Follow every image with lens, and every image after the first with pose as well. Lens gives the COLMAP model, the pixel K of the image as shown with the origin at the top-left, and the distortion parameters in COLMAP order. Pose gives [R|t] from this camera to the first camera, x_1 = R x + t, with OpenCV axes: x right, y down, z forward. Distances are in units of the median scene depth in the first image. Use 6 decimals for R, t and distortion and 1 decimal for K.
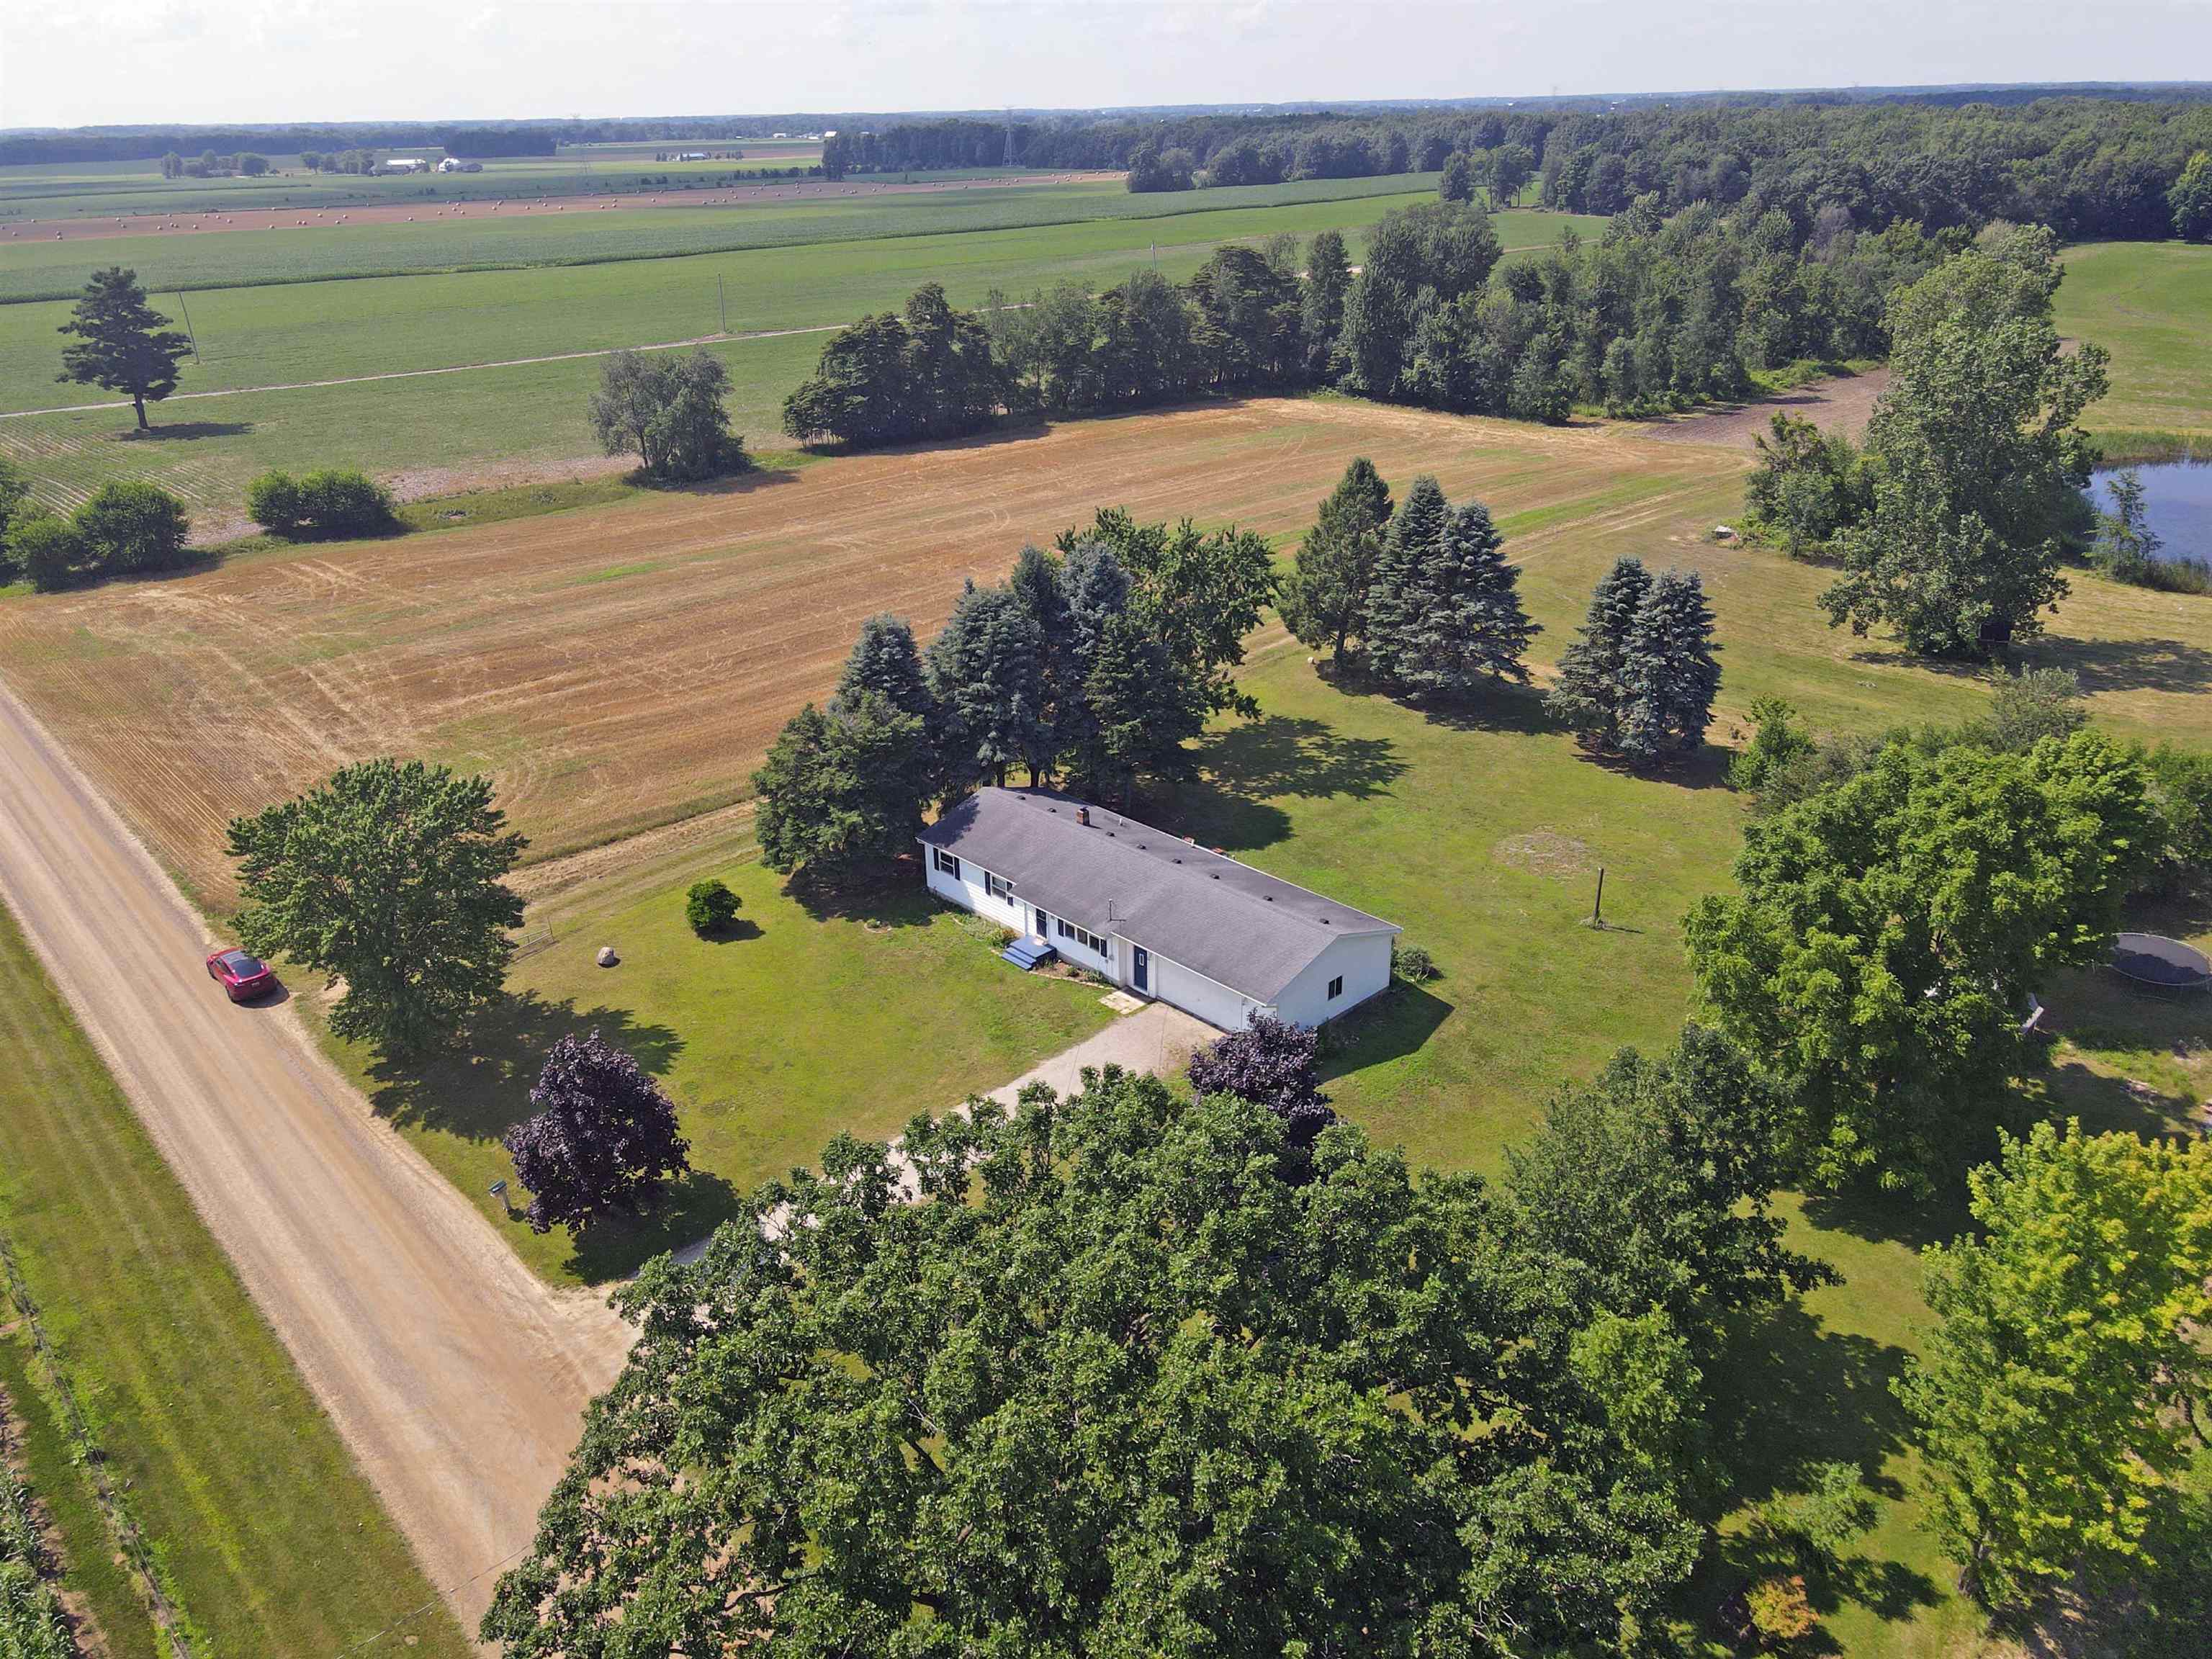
lens RADIAL K [[1628.6, 0, 1103.1], [0, 1628.6, 840.9], [0, 0, 1]] dist [0.012106, 0.006415]
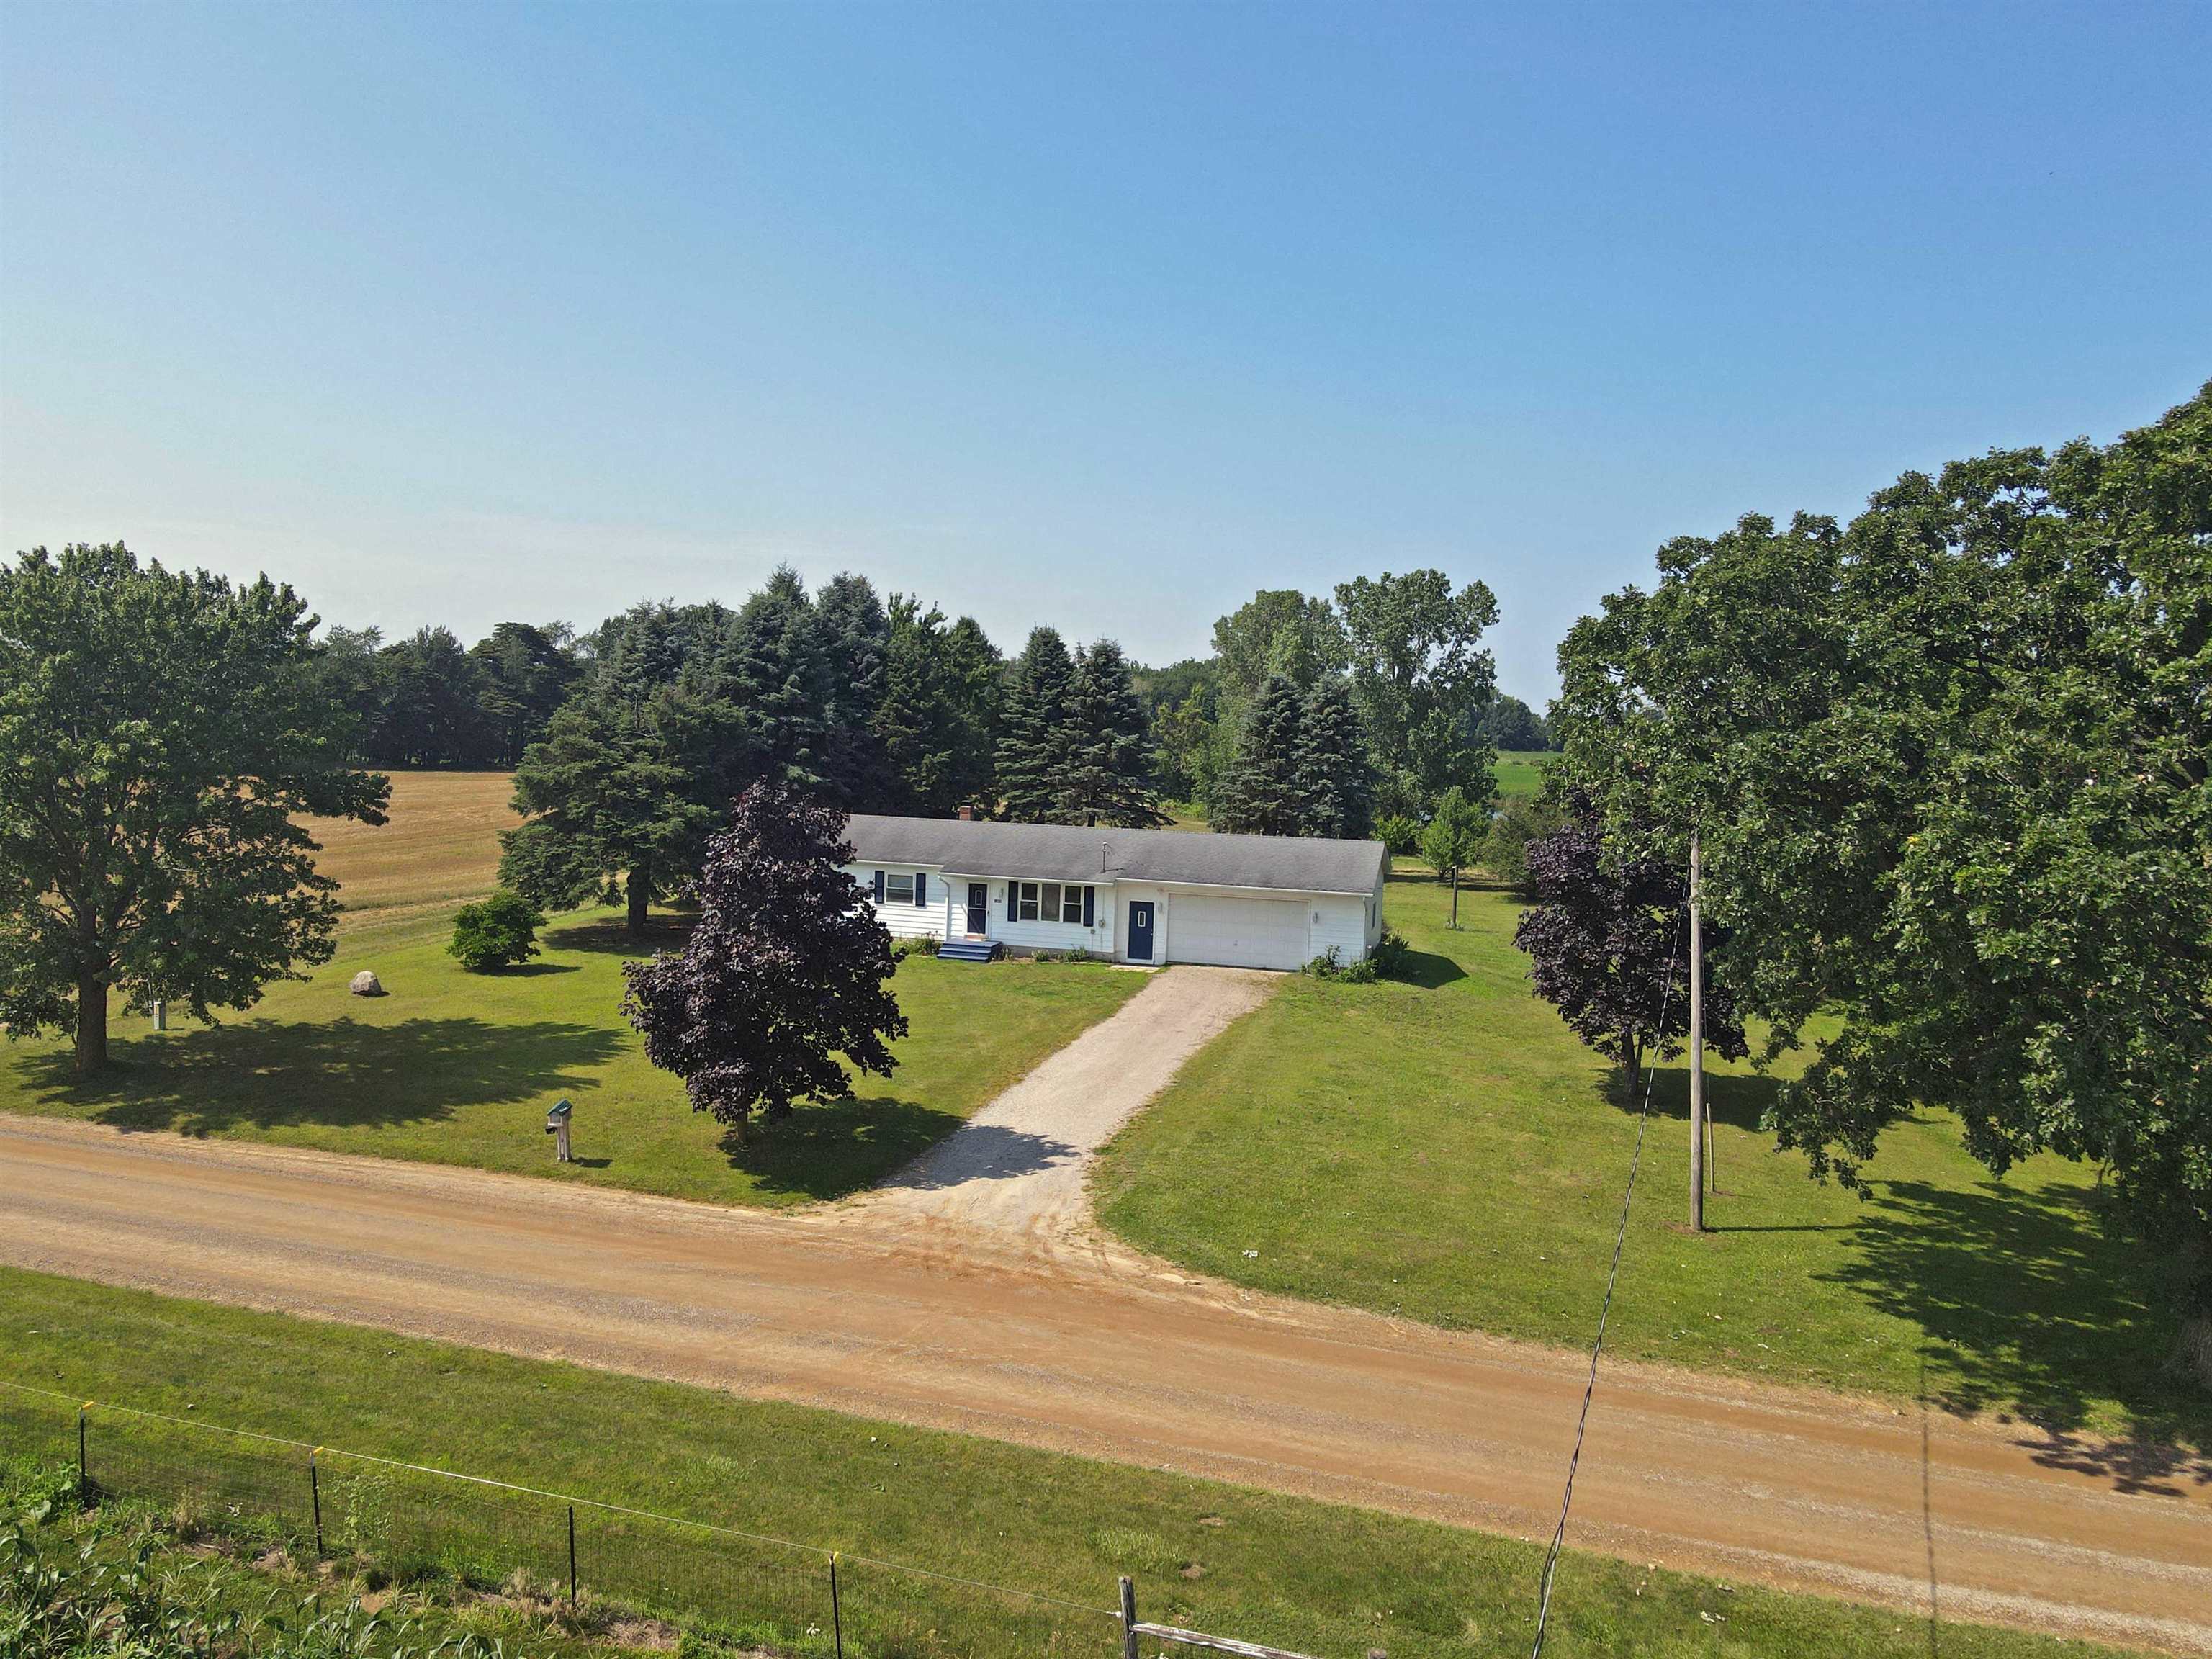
lens RADIAL K [[1628.6, 0, 1081.8], [0, 1628.6, 822.9], [0, 0, 1]] dist [0.012106, 0.006415]
pose [[0.853212, 0.008187, 0.521501, -0.367592], [0.171730, 0.939713, -0.295715, 0.227136], [-0.492482, 0.341865, 0.800369, 0.306122]]
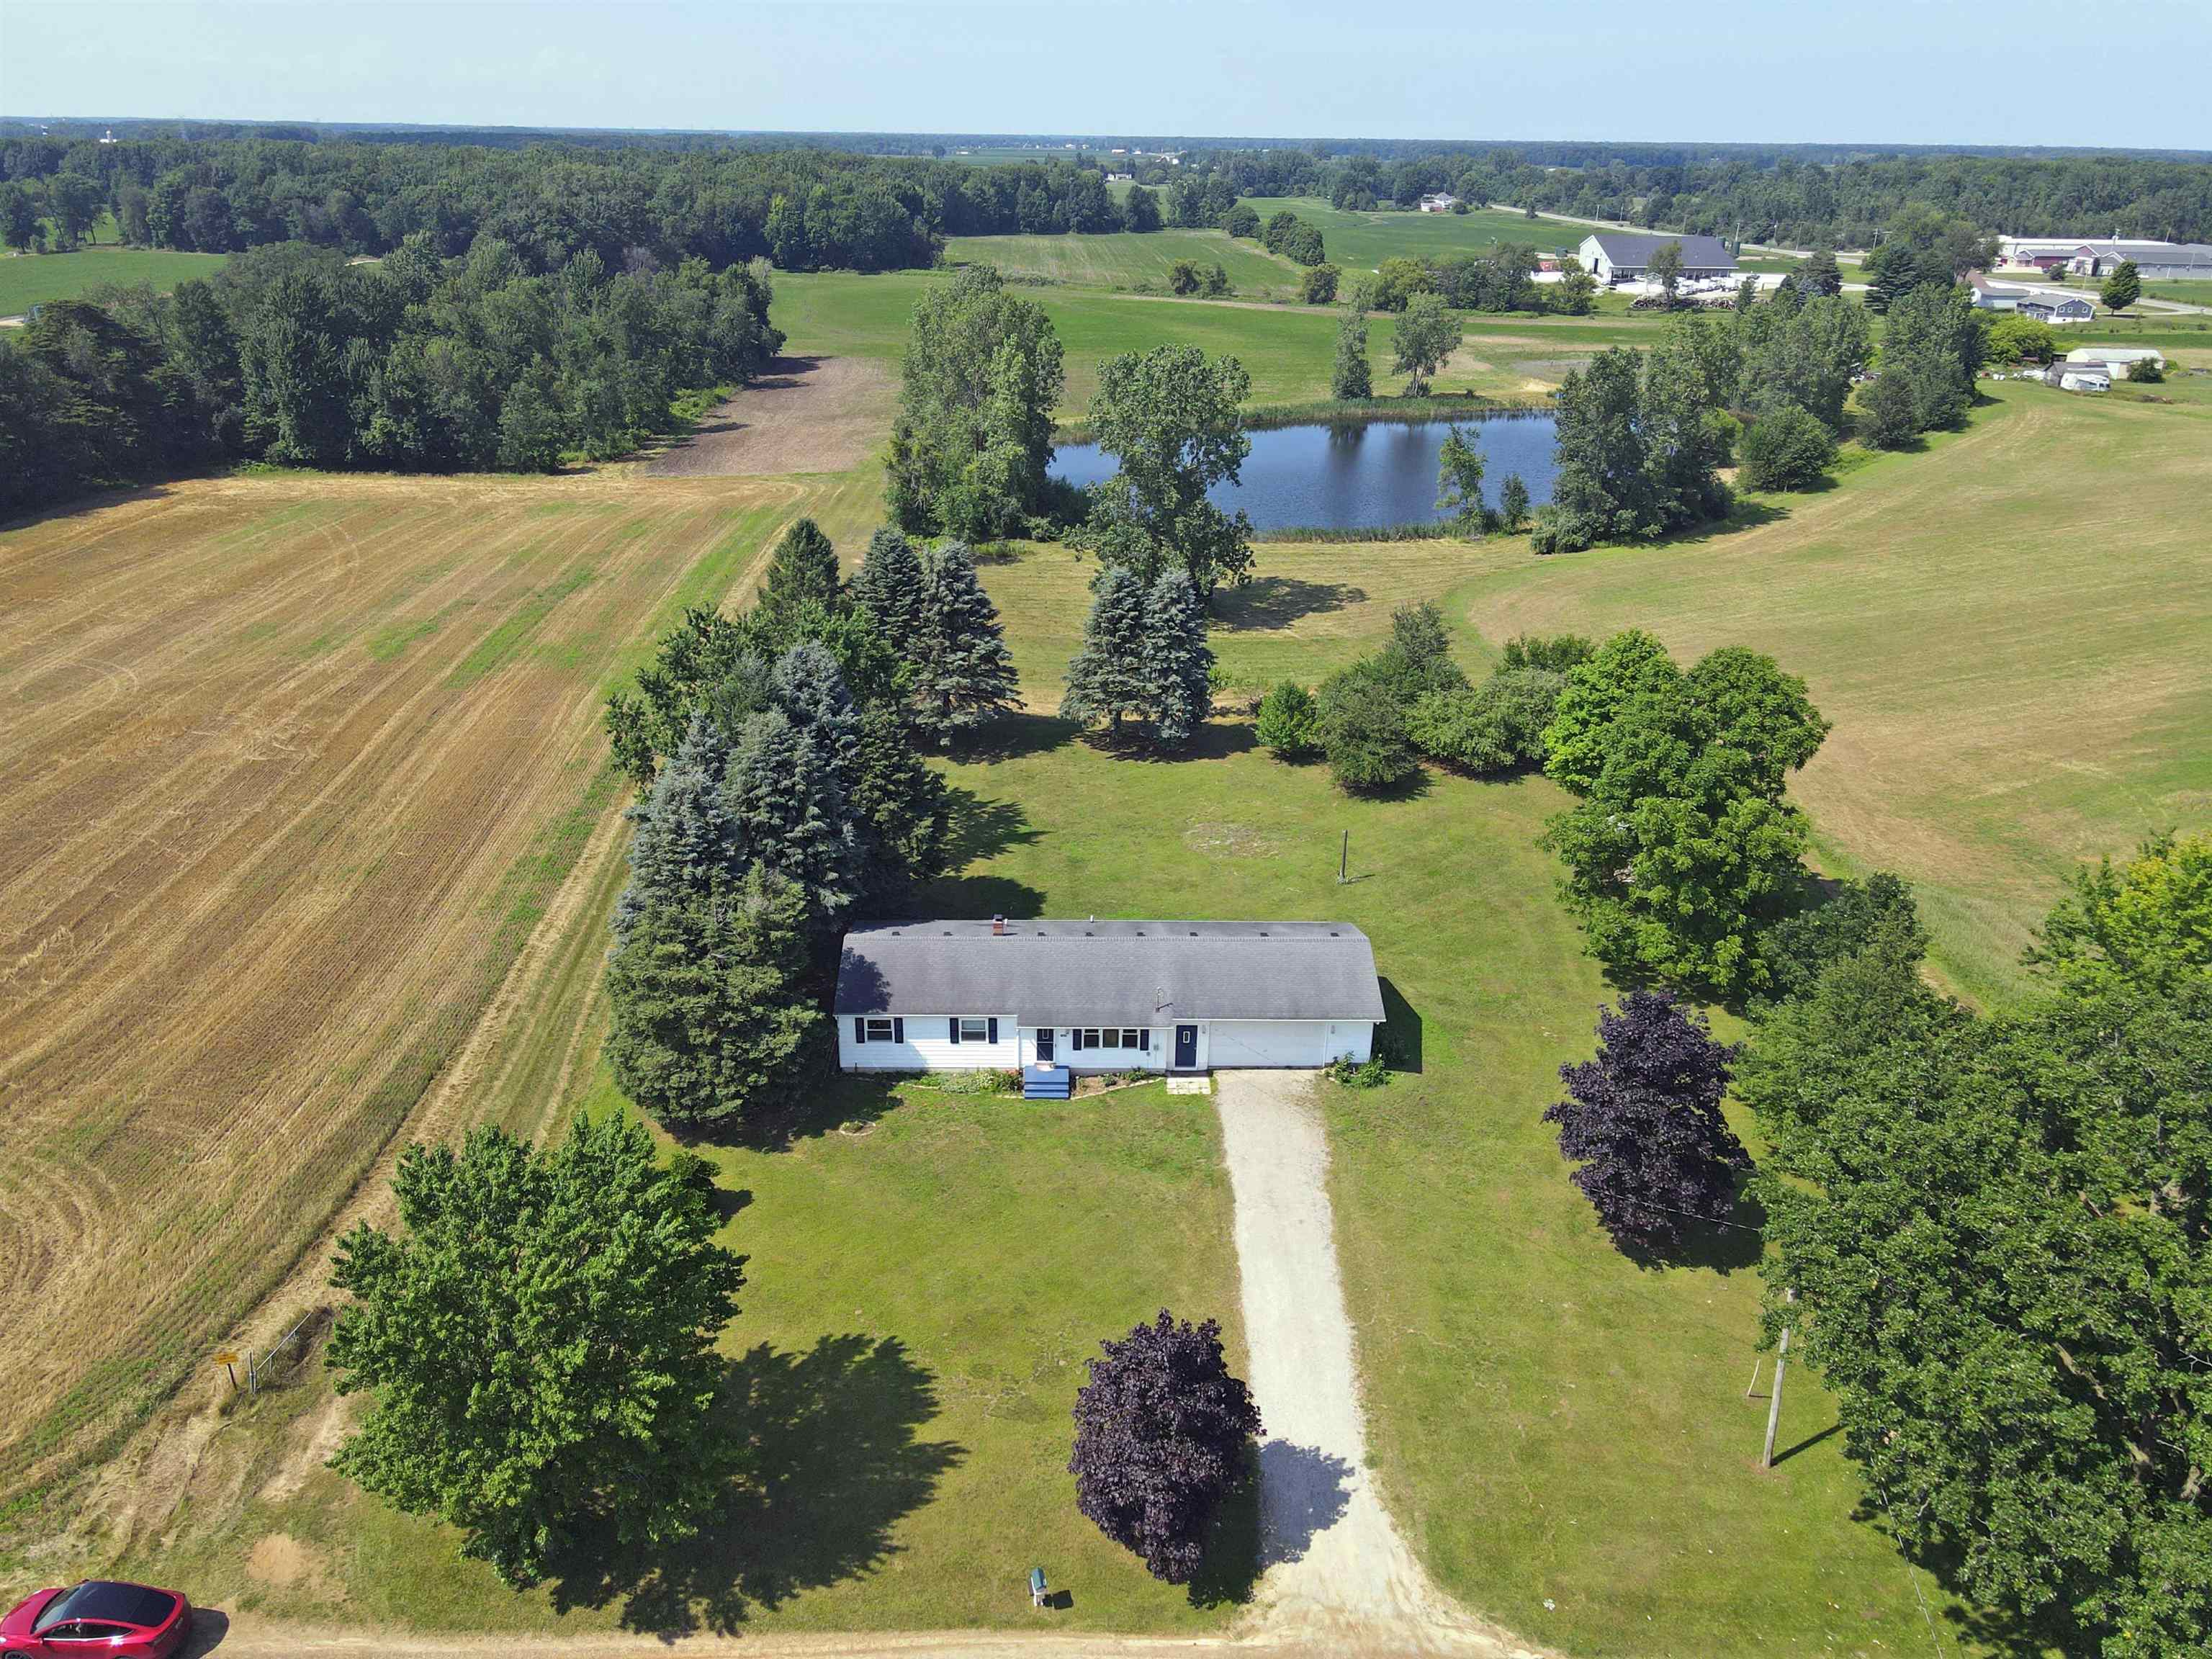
lens RADIAL K [[1628.6, 0, 1102.7], [0, 1628.6, 825.9], [0, 0, 1]] dist [0.012106, 0.006415]
pose [[0.671103, -0.262573, 0.693309, -0.560899], [0.280177, 0.955651, 0.090725, -0.128537], [-0.686383, 0.133364, 0.714907, 0.284590]]
